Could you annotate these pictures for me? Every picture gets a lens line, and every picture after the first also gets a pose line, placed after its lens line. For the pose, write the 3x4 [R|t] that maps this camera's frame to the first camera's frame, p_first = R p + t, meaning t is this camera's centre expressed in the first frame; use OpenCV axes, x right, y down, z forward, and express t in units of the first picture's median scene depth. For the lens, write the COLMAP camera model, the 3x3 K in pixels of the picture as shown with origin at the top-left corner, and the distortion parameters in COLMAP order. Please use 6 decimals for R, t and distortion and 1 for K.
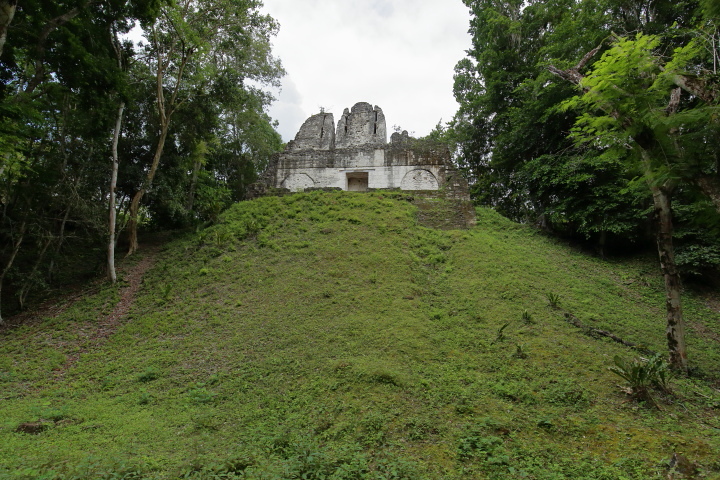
lens RADIAL K [[343.9, 0, 352.8], [0, 343.9, 241.2], [0, 0, 1]] dist [0.001213, -0.000021]
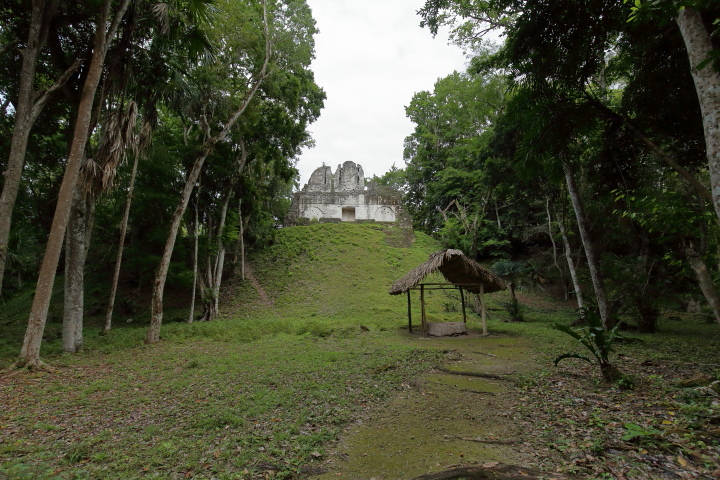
lens RADIAL K [[343.9, 0, 352.8], [0, 343.9, 241.2], [0, 0, 1]] dist [0.001213, -0.000021]
pose [[0.988286, -0.013885, 0.151983, -0.227610], [0.000843, 0.996334, 0.085541, -0.180749], [-0.152614, -0.084411, 0.984674, -0.690178]]
